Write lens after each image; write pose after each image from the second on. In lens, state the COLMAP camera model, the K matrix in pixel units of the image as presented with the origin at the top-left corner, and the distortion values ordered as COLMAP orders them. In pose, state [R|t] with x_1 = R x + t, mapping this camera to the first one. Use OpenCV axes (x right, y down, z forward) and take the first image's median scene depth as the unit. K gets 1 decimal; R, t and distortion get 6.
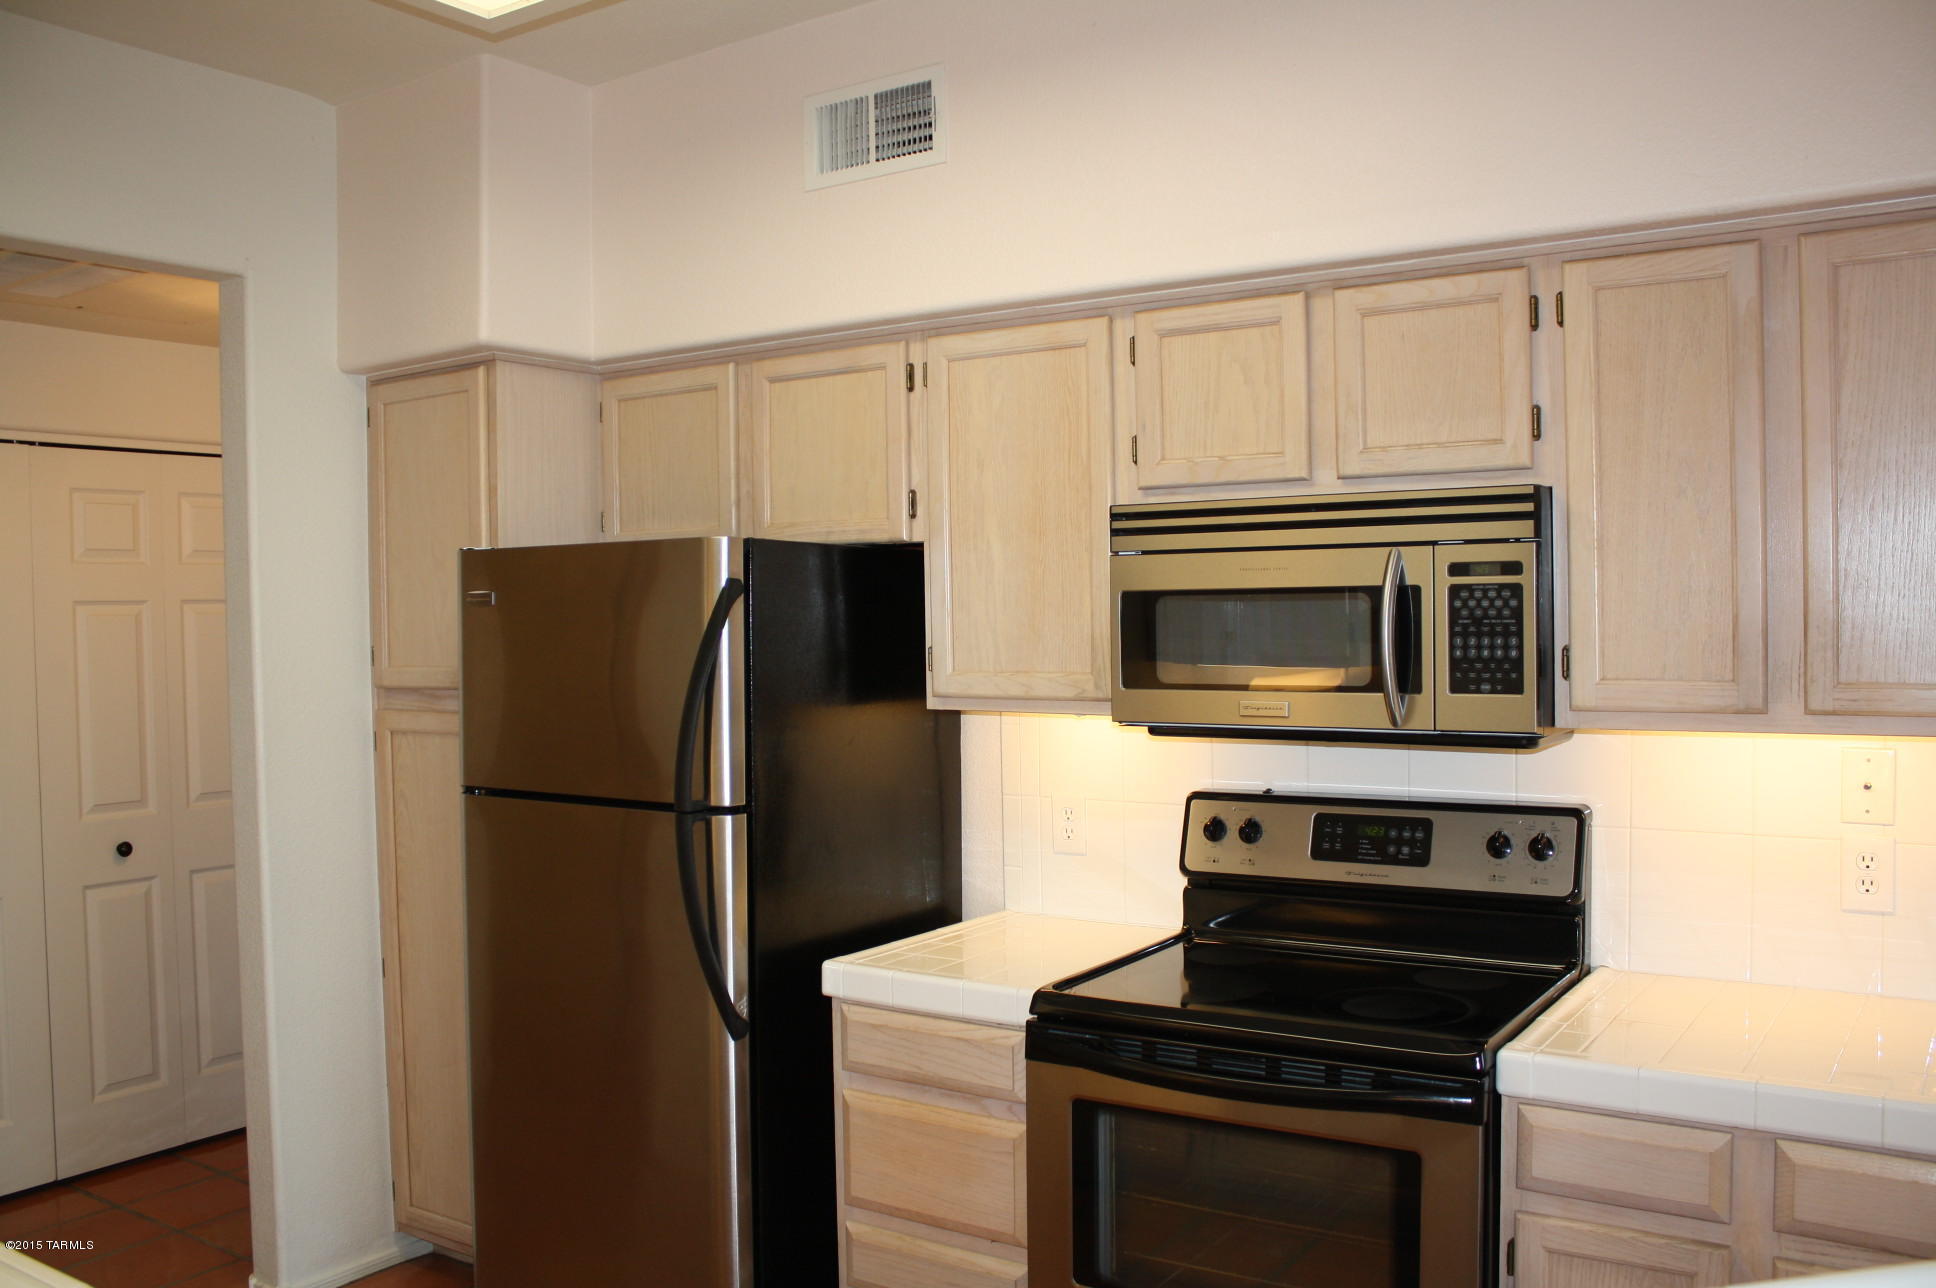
lens RADIAL K [[1628.8, 0, 968.0], [0, 1628.8, 644.0], [0, 0, 1]] dist [-0.110090, 0.014665]
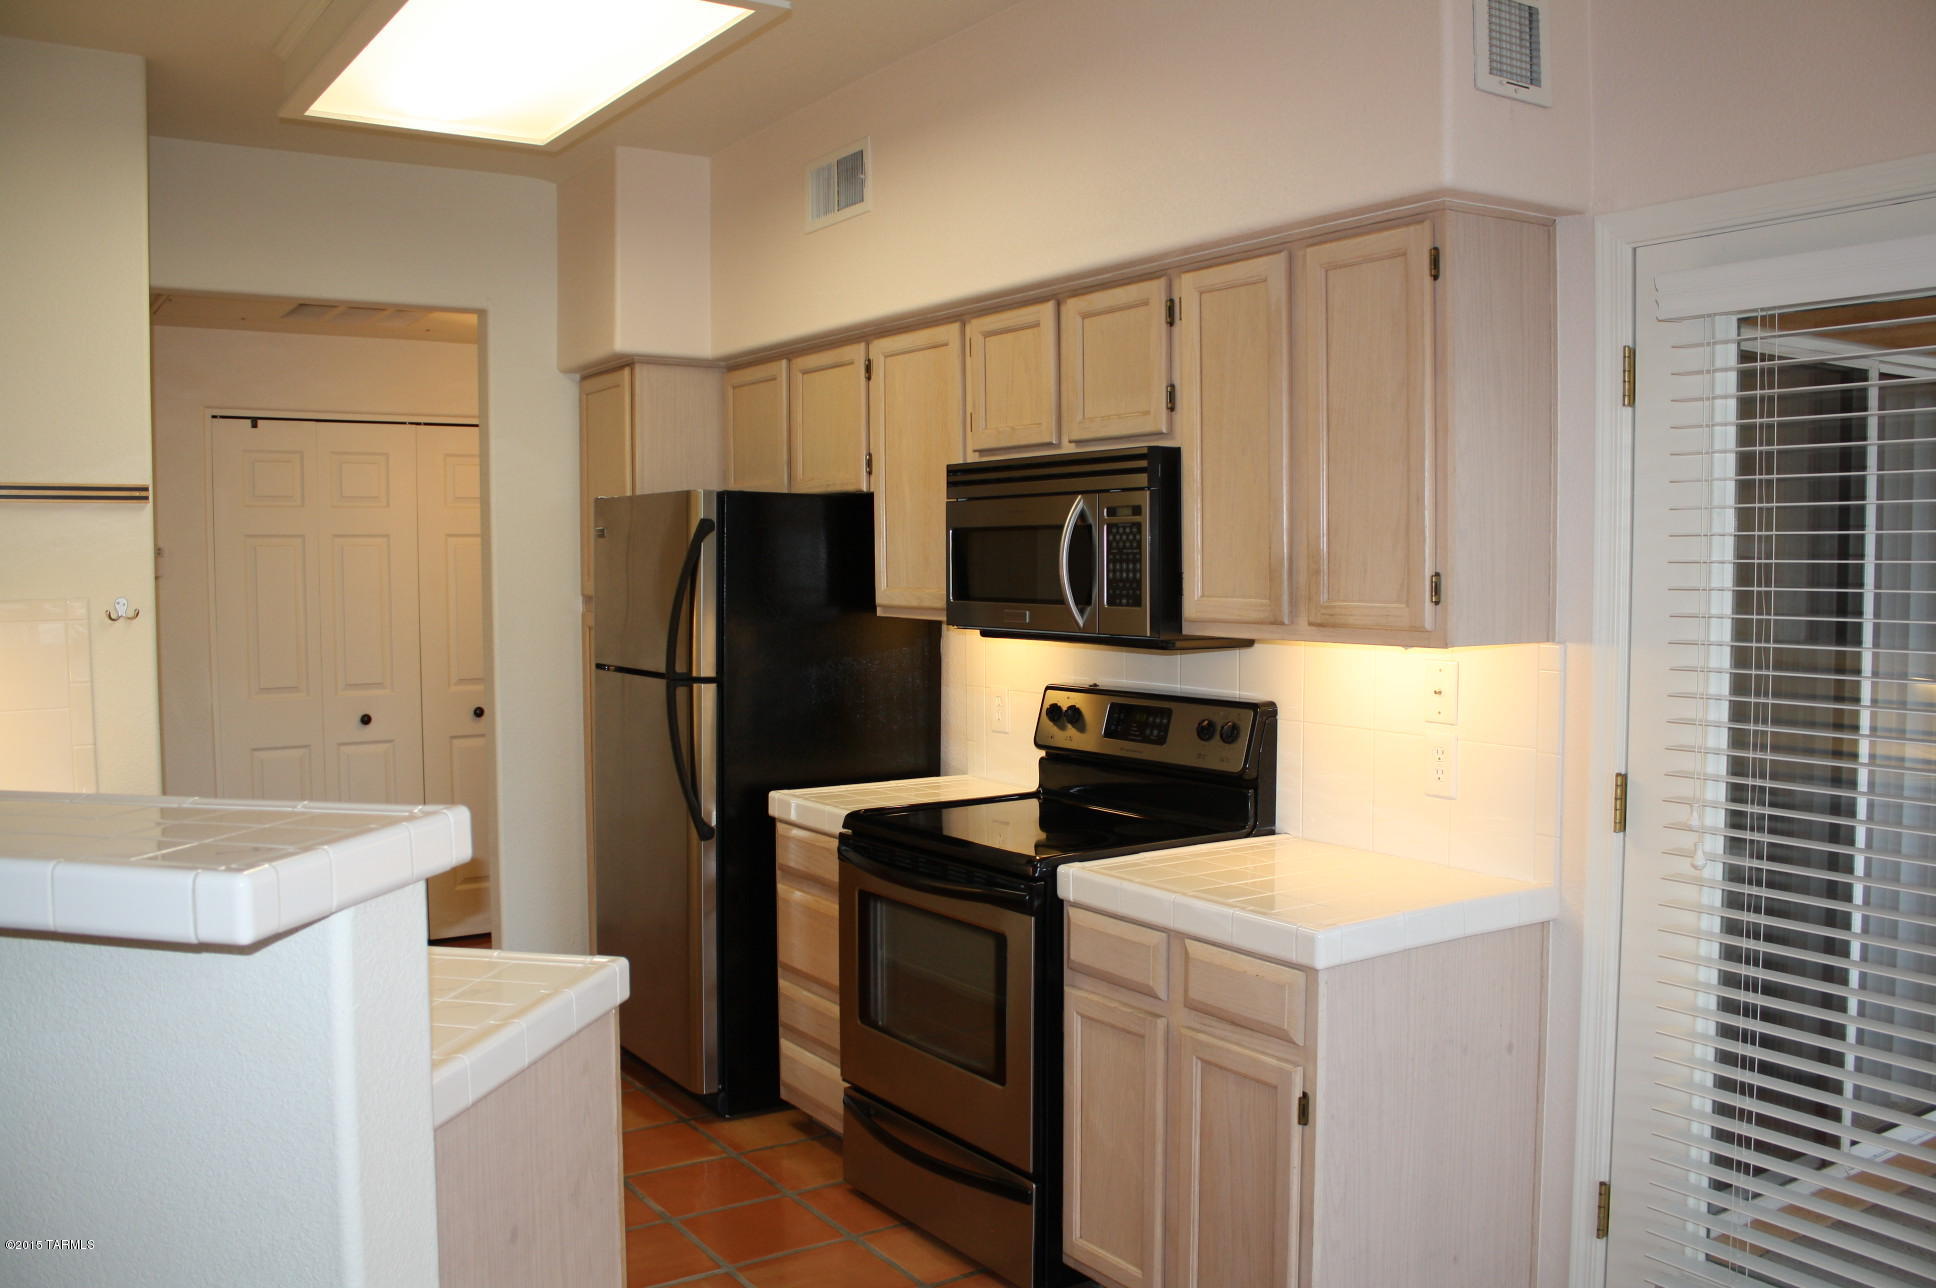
lens RADIAL K [[1628.8, 0, 968.0], [0, 1628.8, 644.0], [0, 0, 1]] dist [-0.110090, 0.014665]
pose [[0.925603, 0.031080, -0.377218, 0.607846], [-0.018090, 0.999117, 0.037932, 0.011755], [0.378064, -0.028286, 0.925347, -0.239982]]
